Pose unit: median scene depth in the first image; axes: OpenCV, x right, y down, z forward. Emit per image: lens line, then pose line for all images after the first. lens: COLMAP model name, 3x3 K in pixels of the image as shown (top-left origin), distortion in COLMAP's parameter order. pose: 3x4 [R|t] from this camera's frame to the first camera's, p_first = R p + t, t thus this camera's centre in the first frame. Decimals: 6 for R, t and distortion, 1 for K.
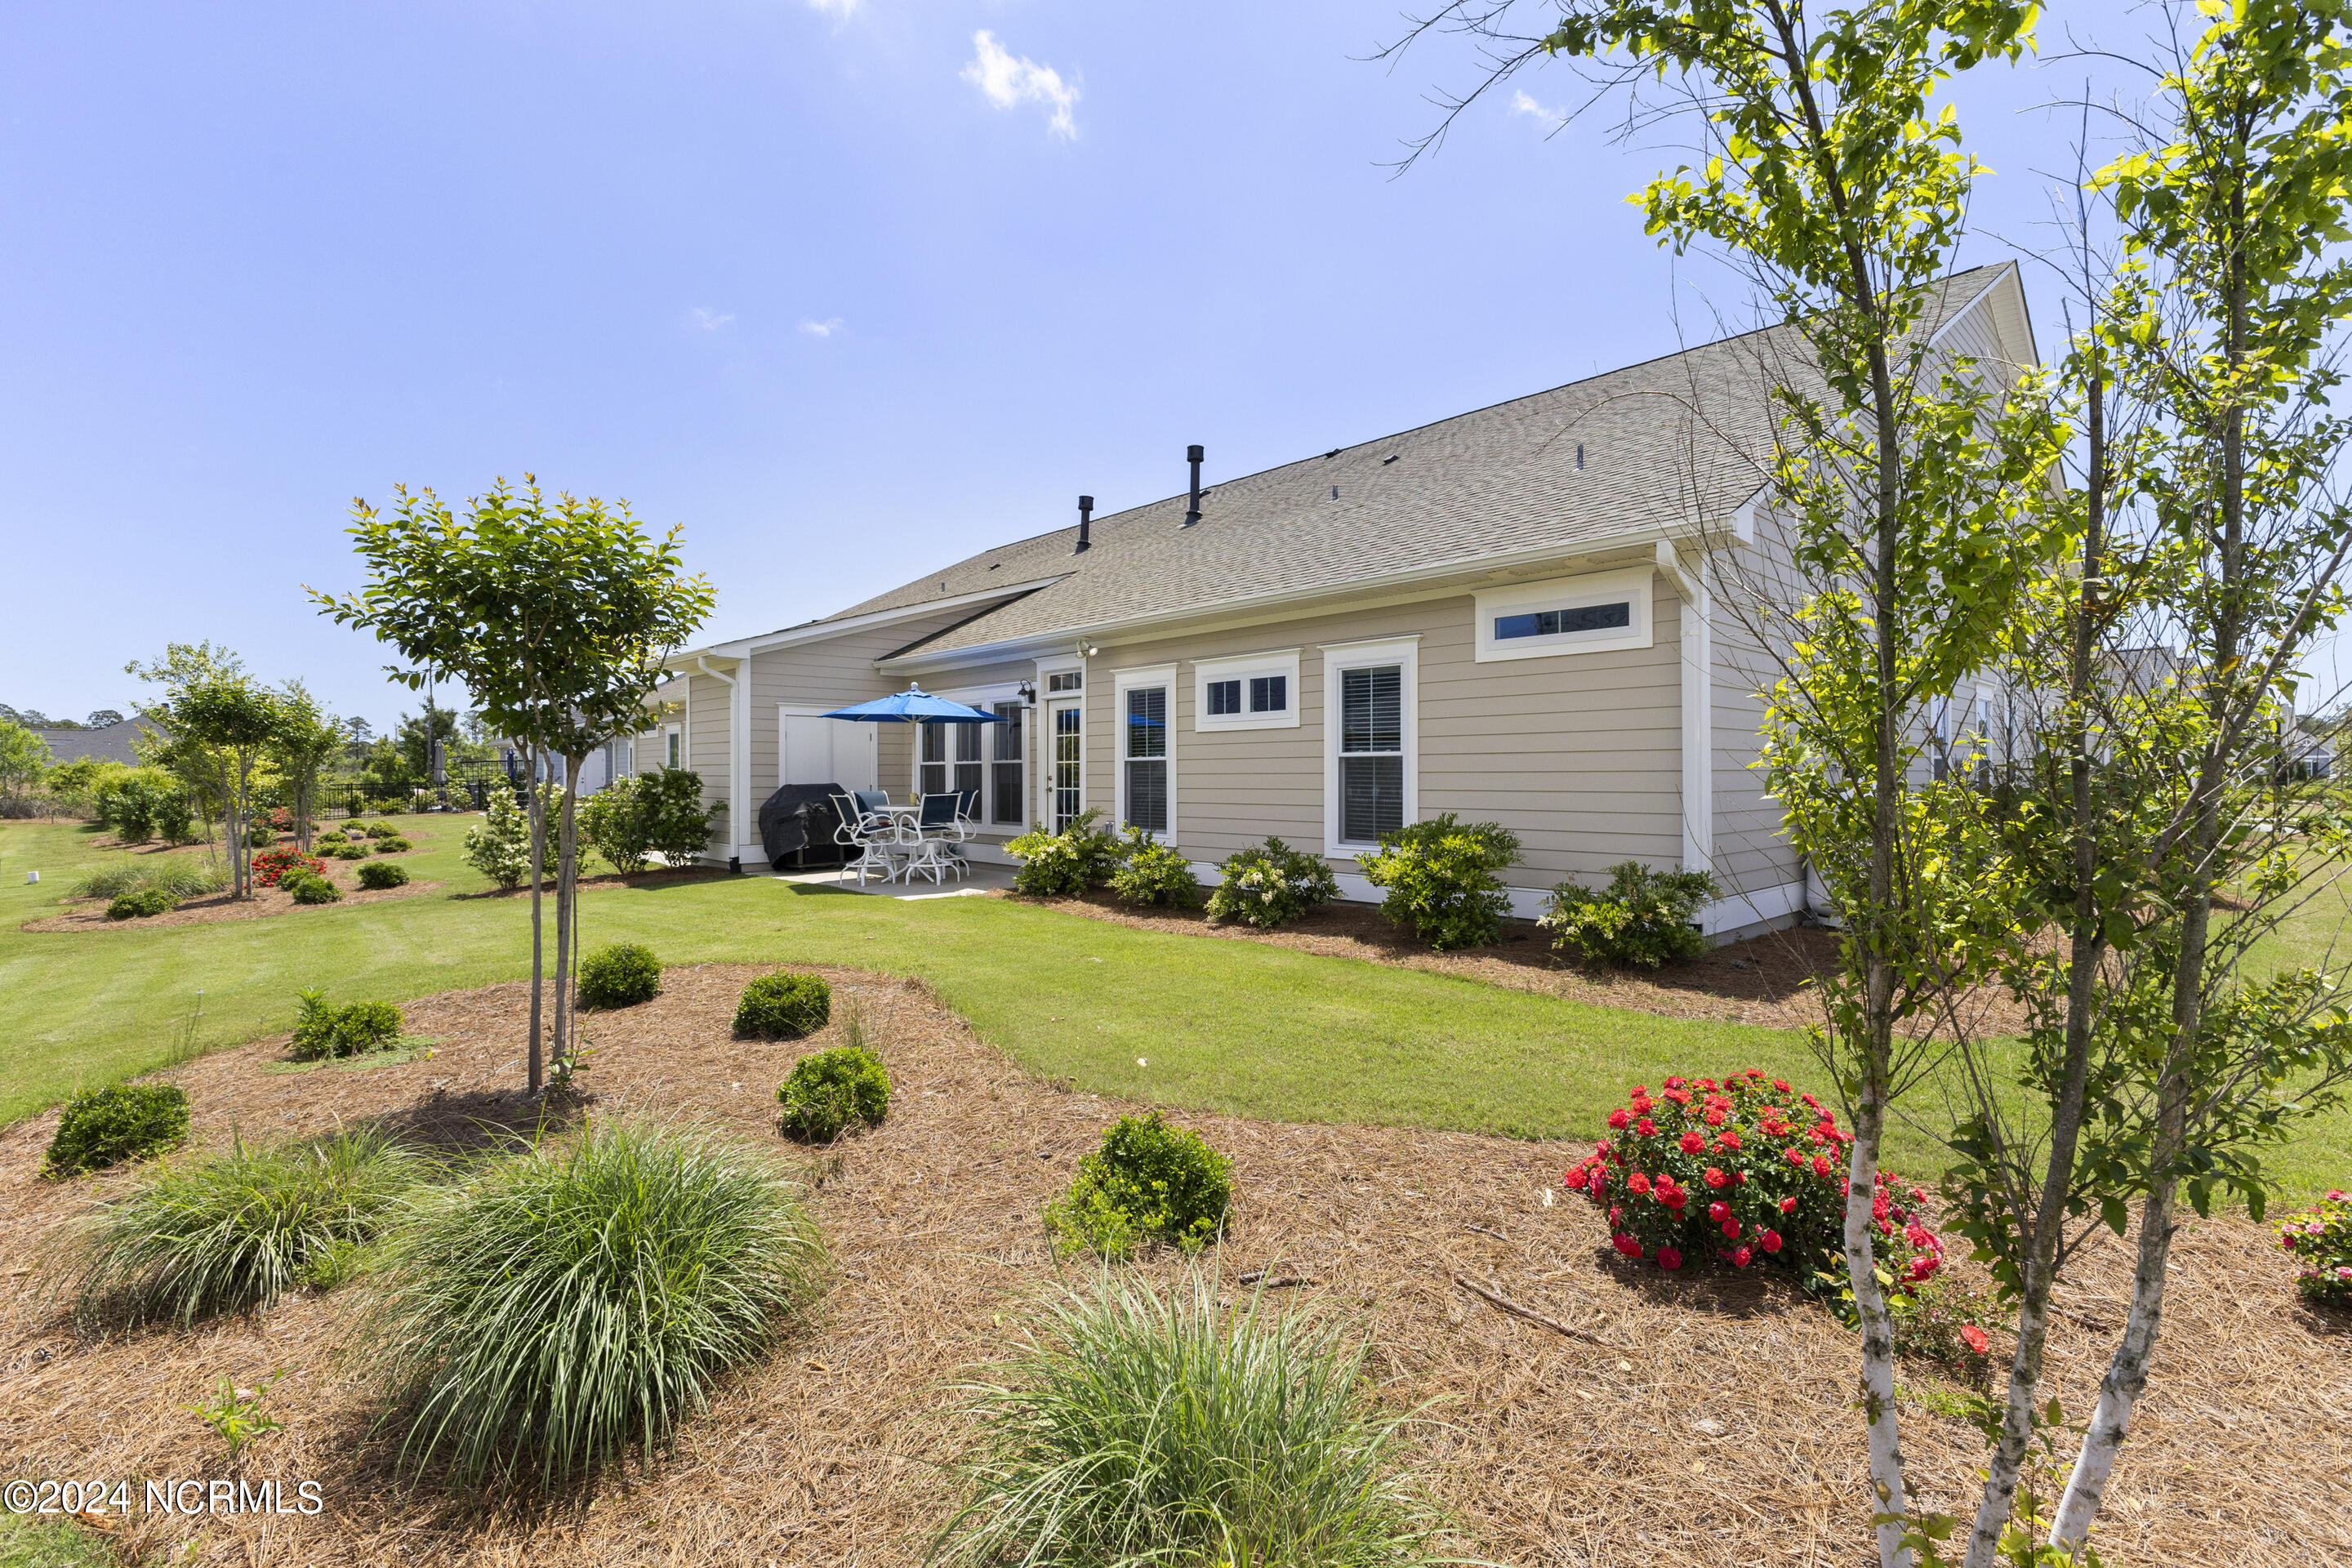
lens RADIAL K [[1078.5, 0, 1176.0], [0, 1078.5, 784.0], [0, 0, 1]] dist [0.017862, -0.000140]
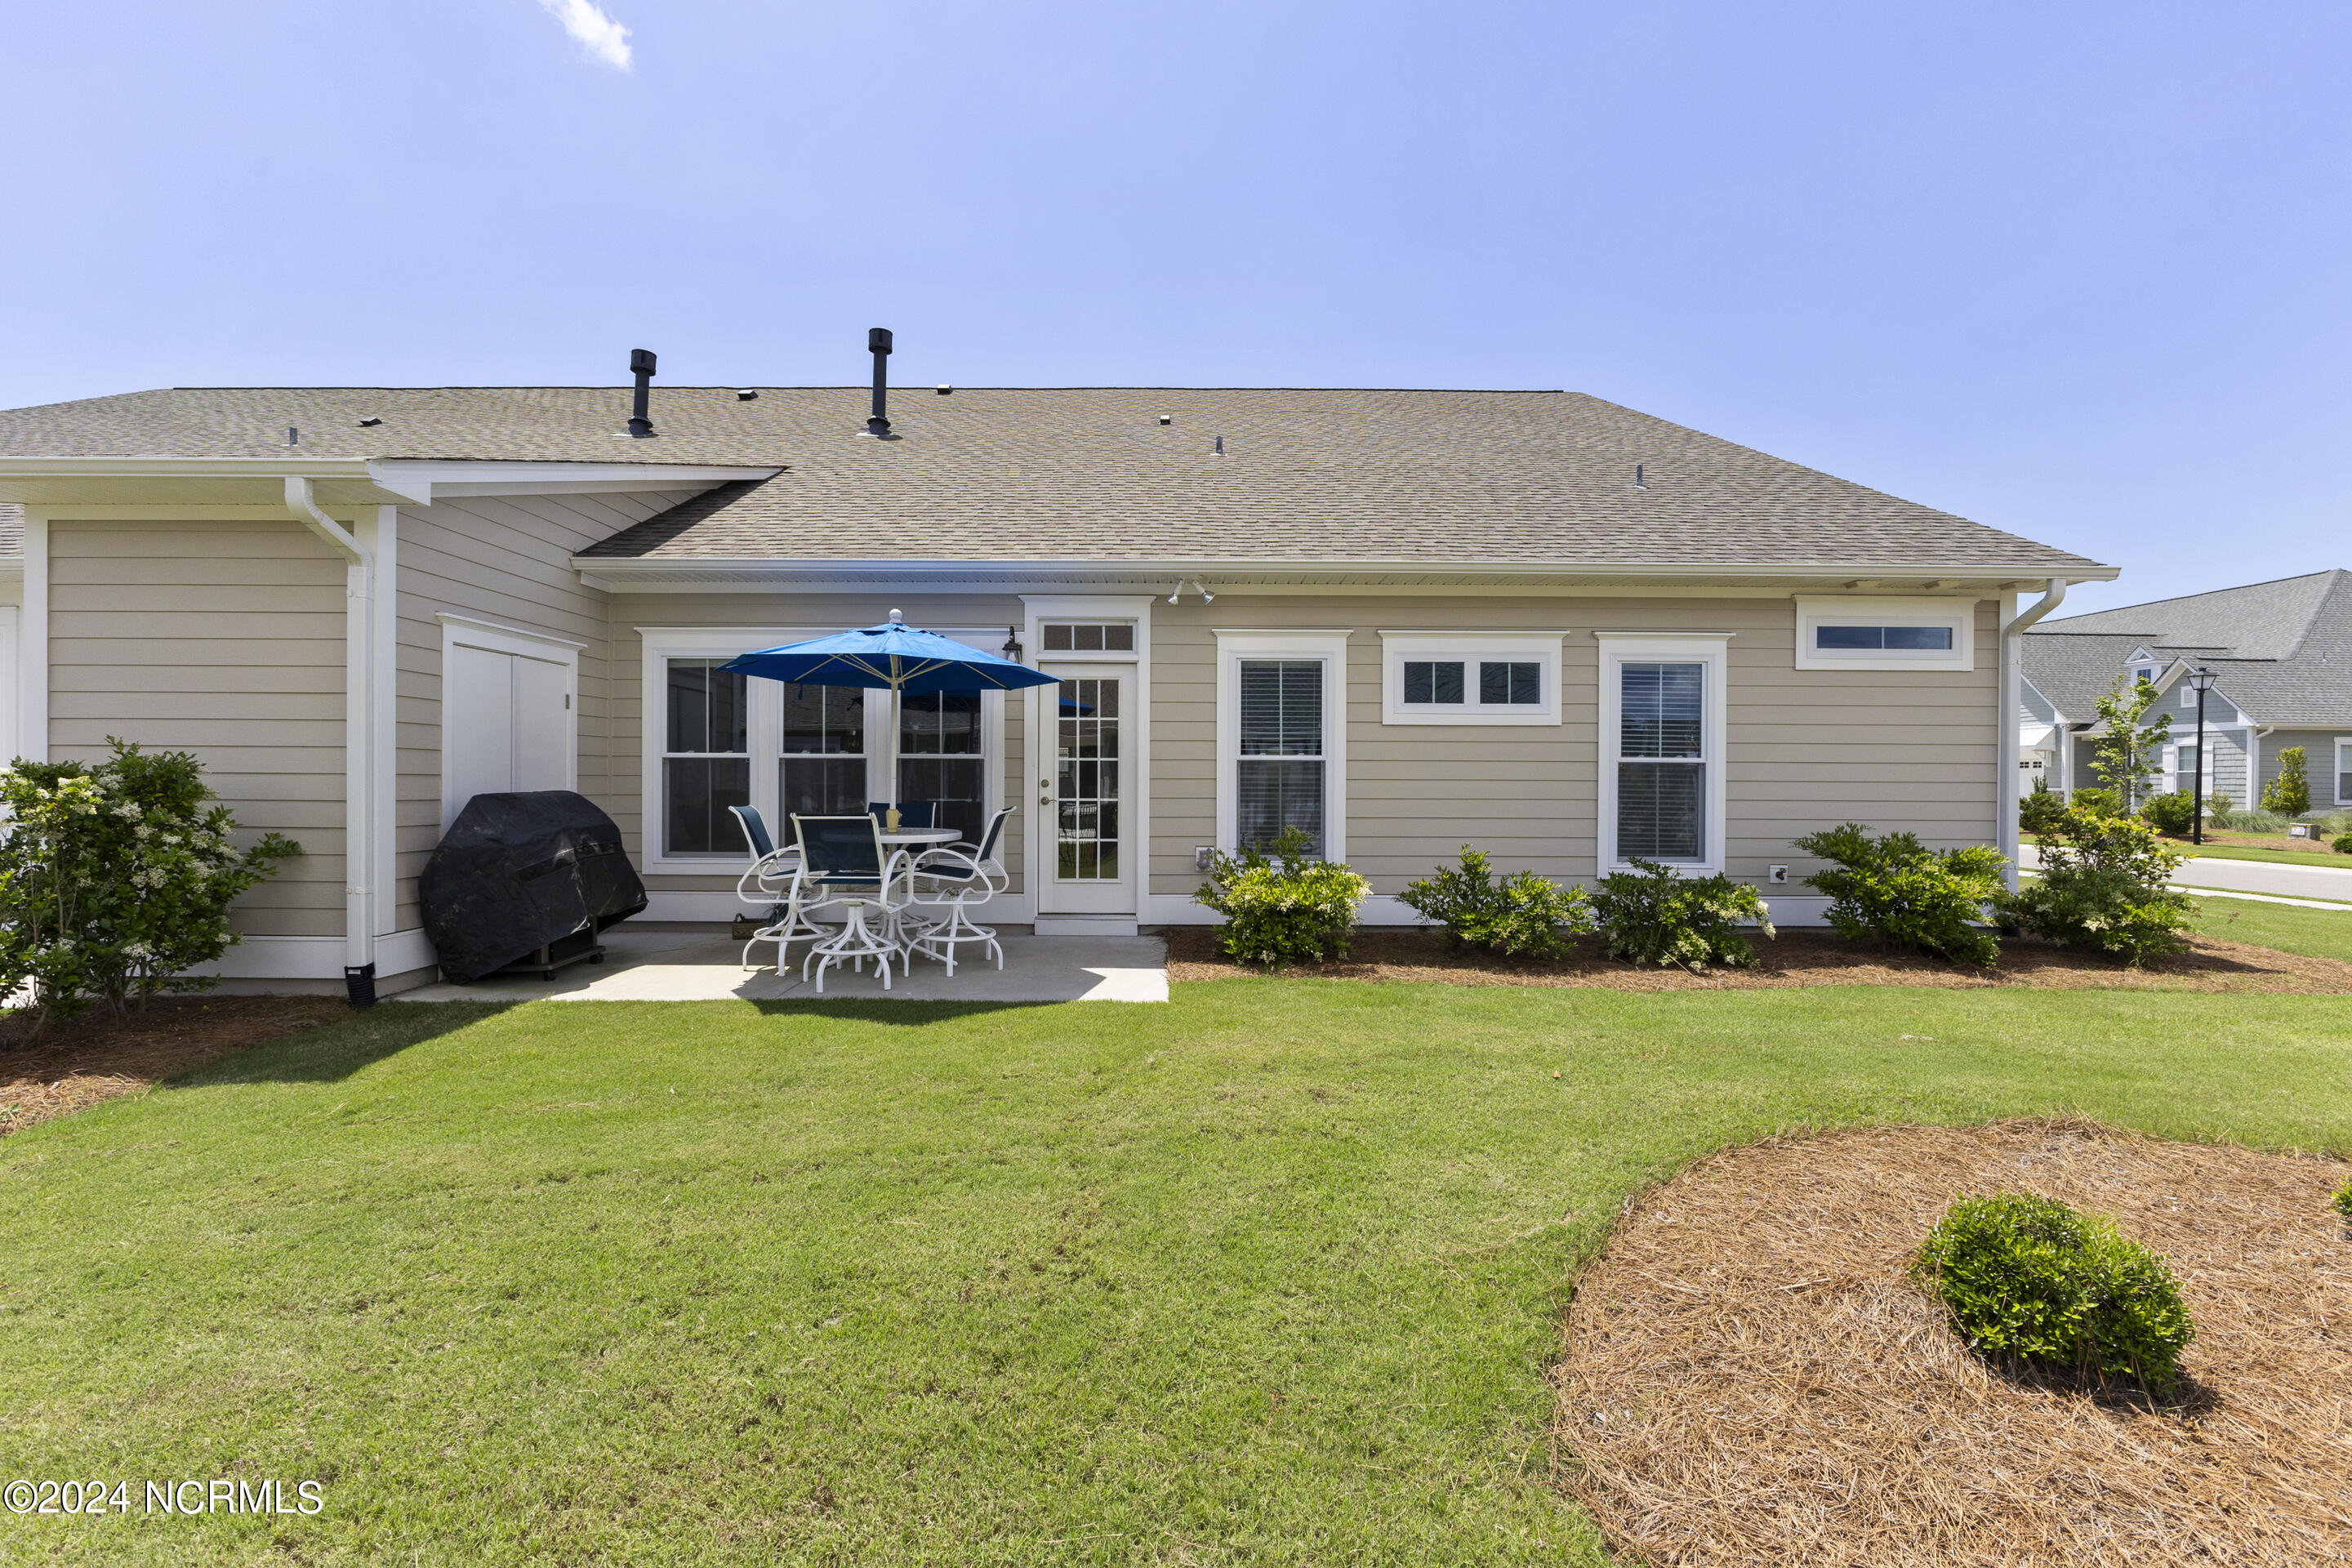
lens RADIAL K [[1076.5, 0, 1175.4], [0, 1076.5, 790.1], [0, 0, 1]] dist [-0.004191, -0.000762]
pose [[0.666567, 0.000364, 0.745445, -0.603776], [-0.001028, 0.999999, 0.000431, -0.002132], [-0.745444, -0.001053, 0.666567, 0.566629]]
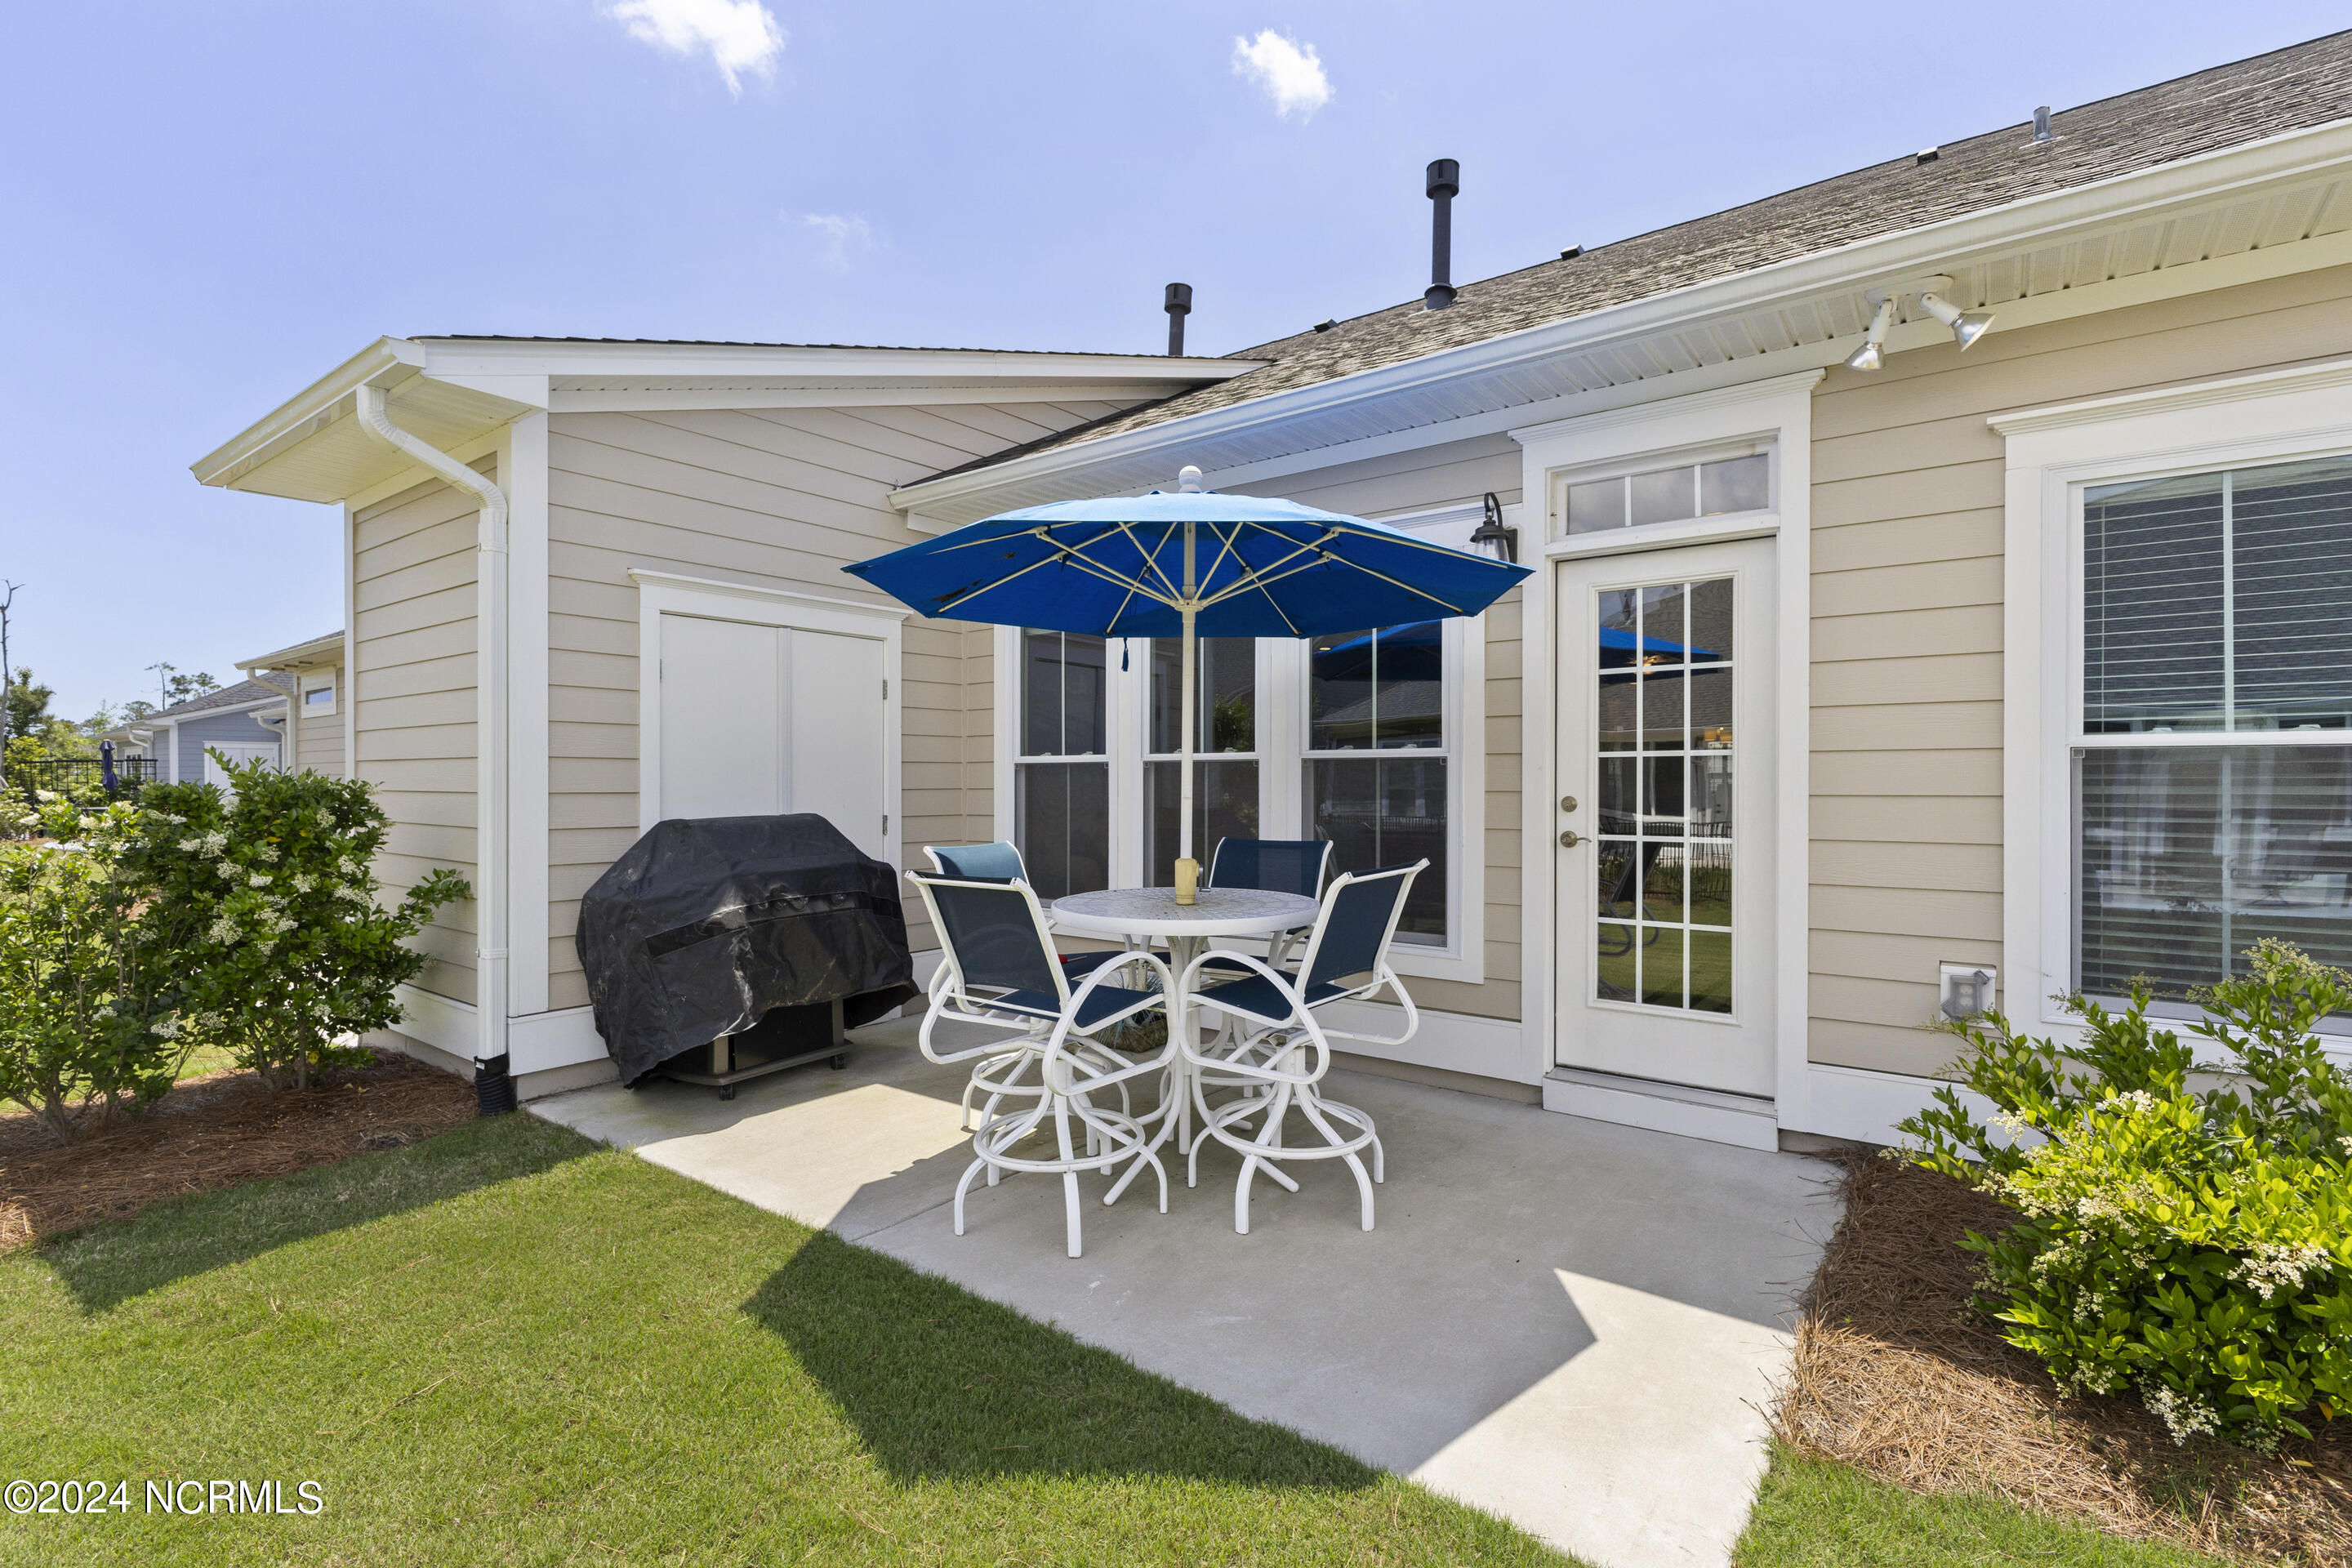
lens RADIAL K [[1076.5, 0, 1175.4], [0, 1076.5, 790.1], [0, 0, 1]] dist [-0.004191, -0.000762]
pose [[0.983946, 0.001432, 0.178462, -0.319604], [-0.001555, 0.999999, 0.000547, -0.010772], [-0.178461, -0.000816, 0.983947, 0.782296]]
